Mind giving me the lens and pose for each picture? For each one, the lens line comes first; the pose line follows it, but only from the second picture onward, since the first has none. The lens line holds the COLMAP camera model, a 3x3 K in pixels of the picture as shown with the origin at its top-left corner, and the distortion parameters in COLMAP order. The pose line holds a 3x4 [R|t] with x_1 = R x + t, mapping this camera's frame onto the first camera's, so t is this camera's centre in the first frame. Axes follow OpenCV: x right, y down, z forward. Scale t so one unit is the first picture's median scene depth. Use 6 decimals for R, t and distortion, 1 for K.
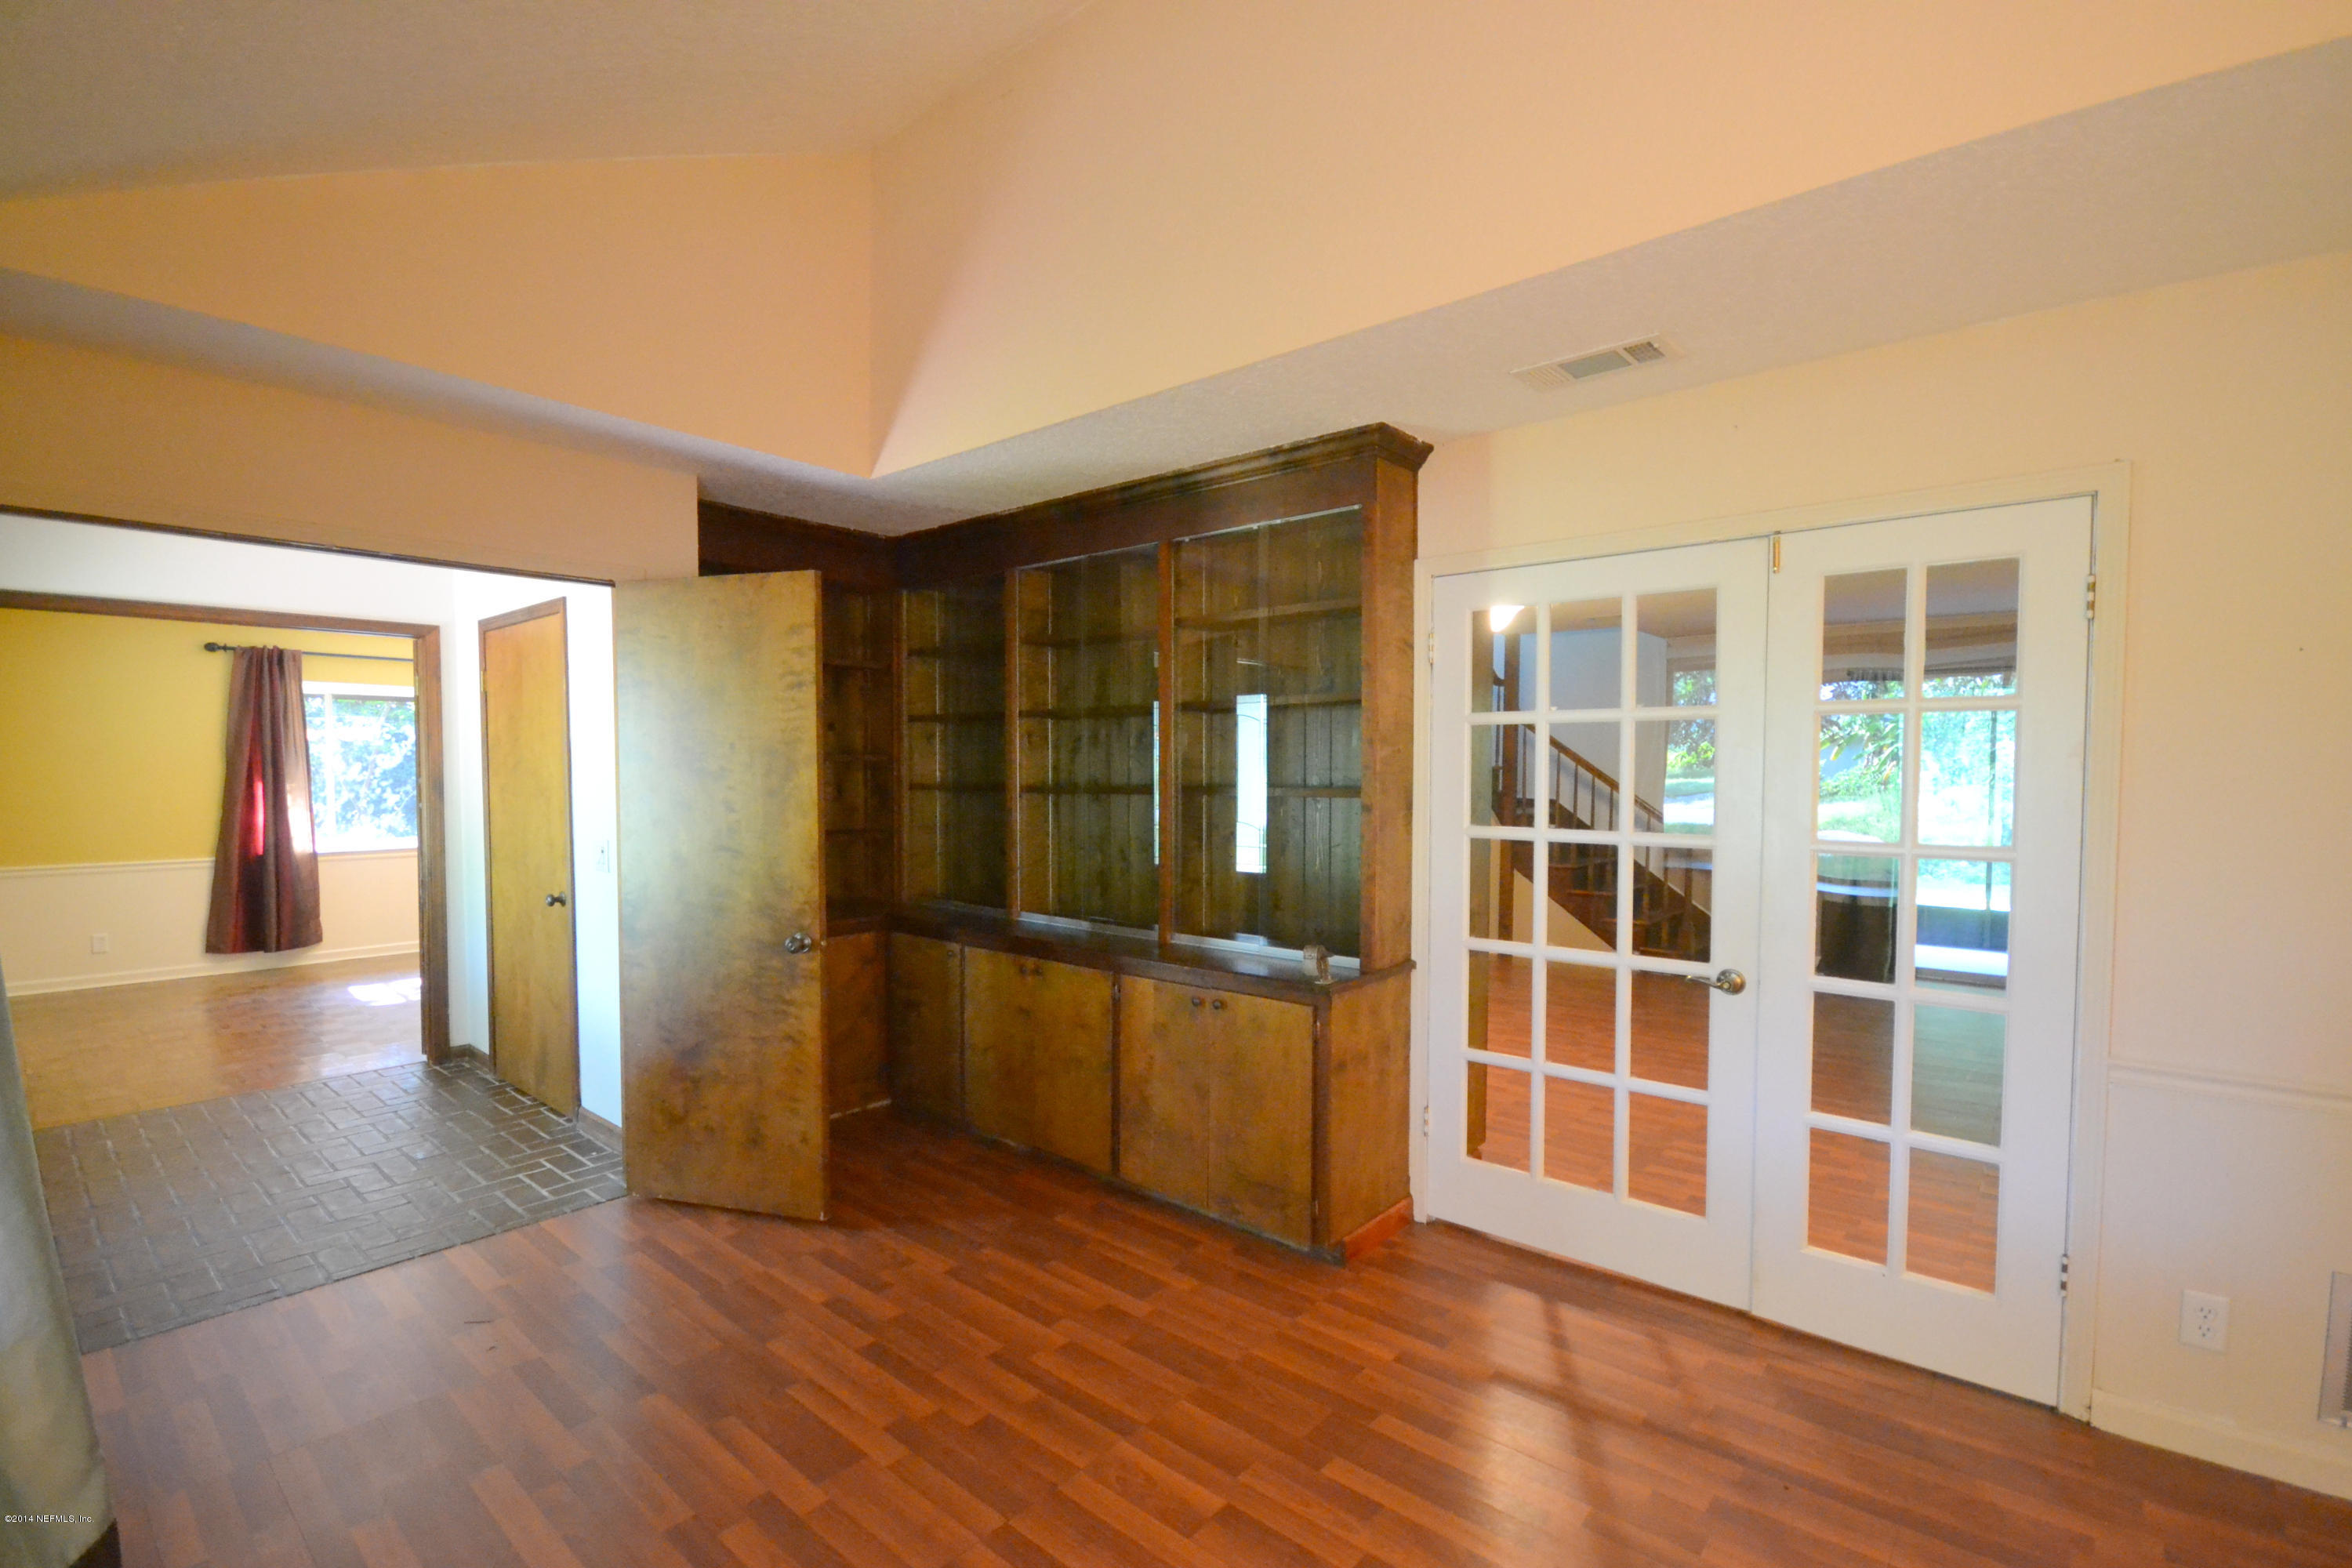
lens RADIAL K [[1048.4, 0, 1165.0], [0, 1048.4, 799.0], [0, 0, 1]] dist [0.002274, -0.005590]
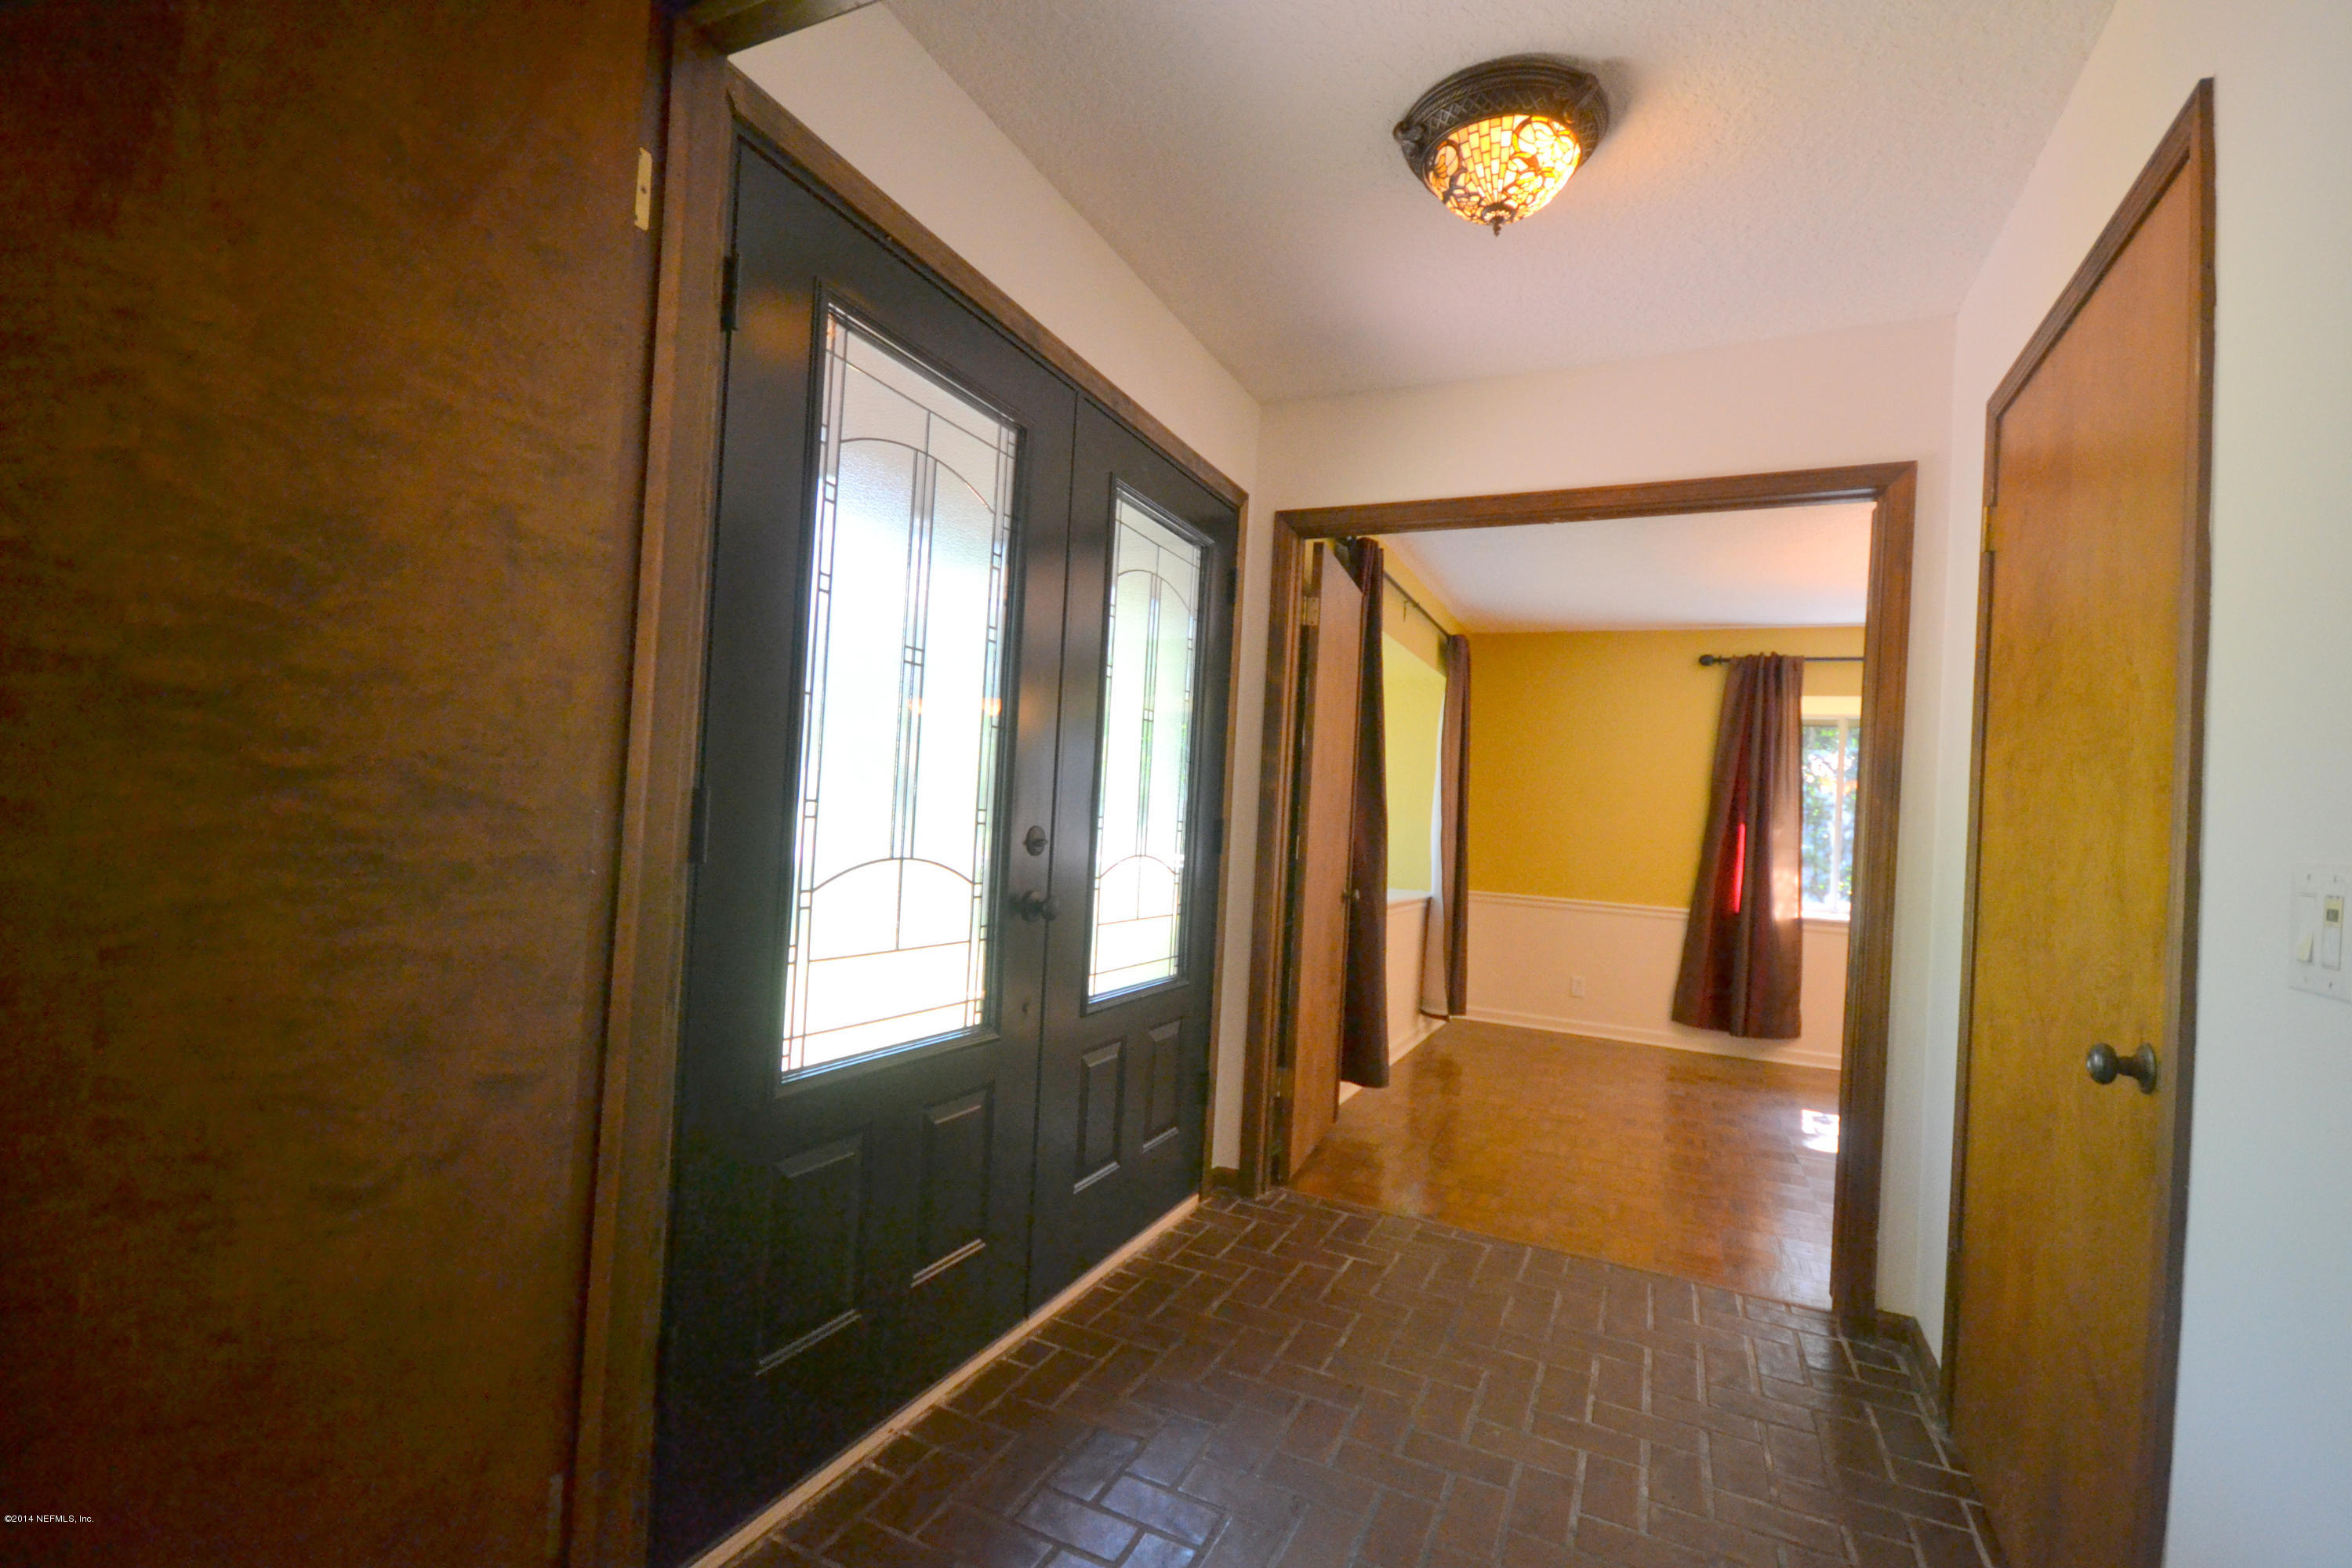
lens RADIAL K [[1048.4, 0, 1161.8], [0, 1048.4, 812.3], [0, 0, 1]] dist [0.002274, -0.005590]
pose [[0.257735, 0.007796, -0.966184, -0.203270], [-0.090405, 0.995775, -0.016082, 0.029635], [0.961977, 0.091493, 0.257351, 0.366048]]
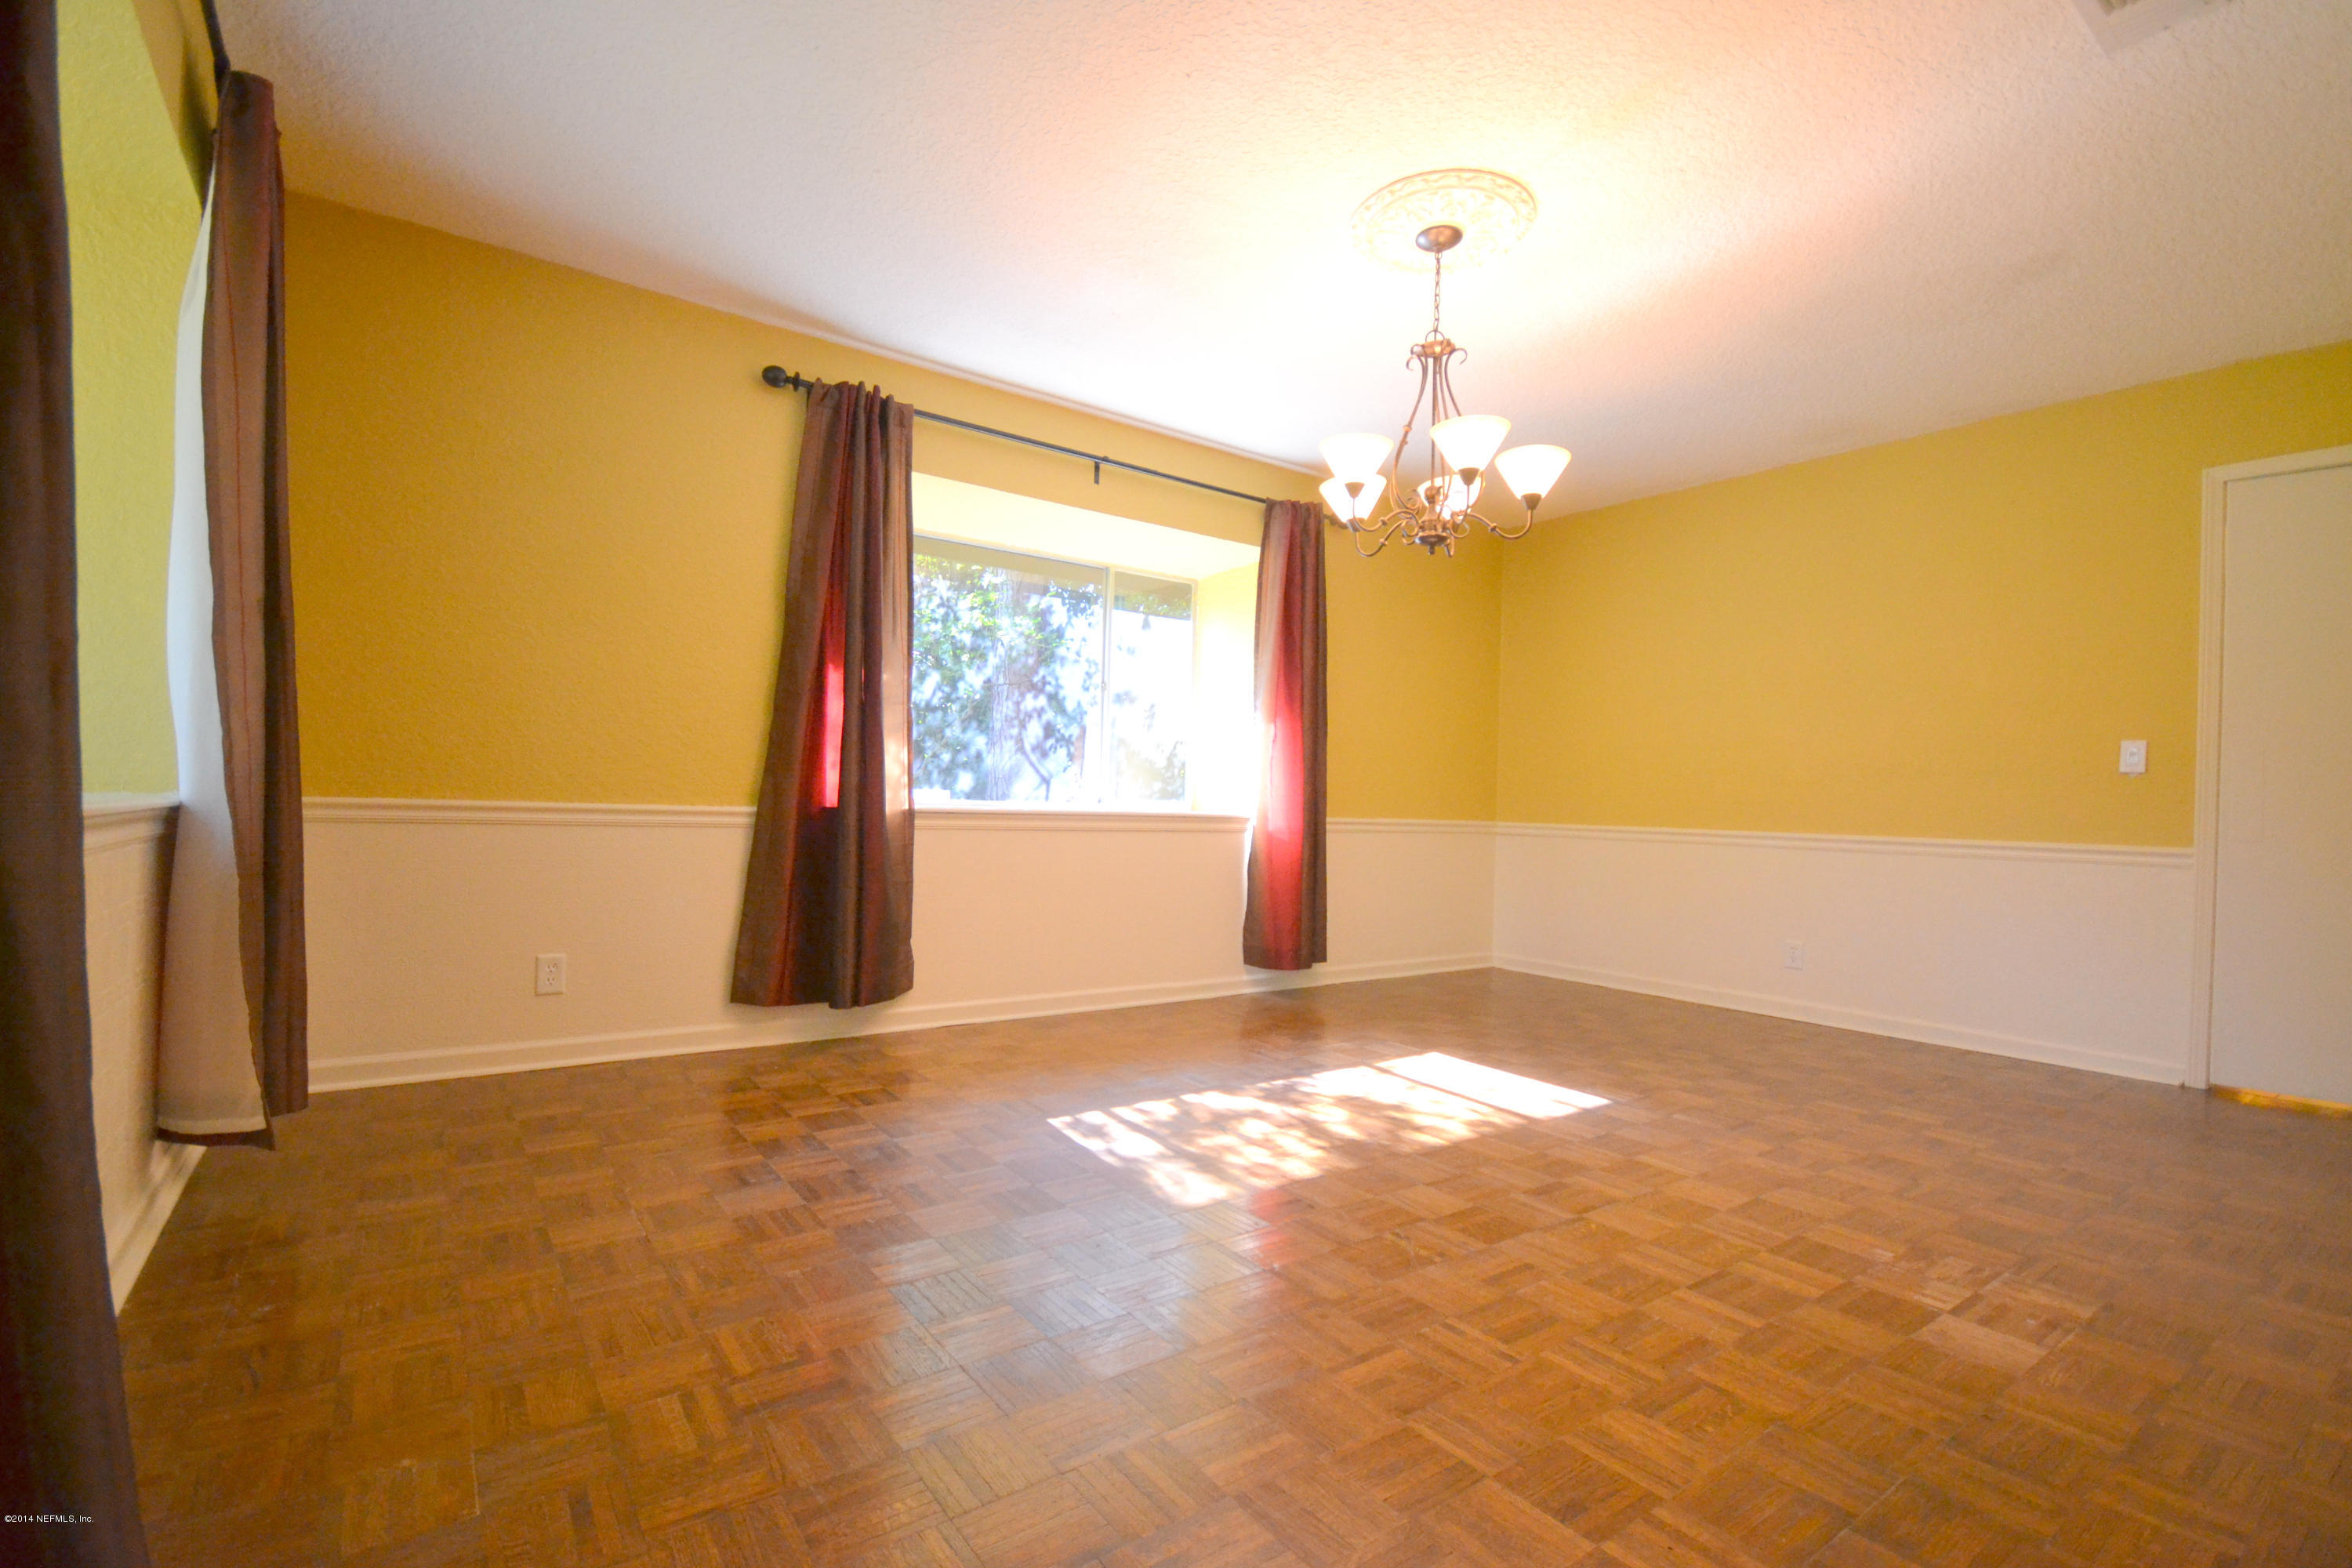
lens RADIAL K [[1048.4, 0, 1177.5], [0, 1048.4, 803.4], [0, 0, 1]] dist [0.002274, -0.005590]
pose [[0.977066, 0.028565, -0.211012, -0.609669], [-0.036147, 0.998829, -0.032162, 0.061837], [0.209846, 0.039052, 0.976954, 0.561203]]
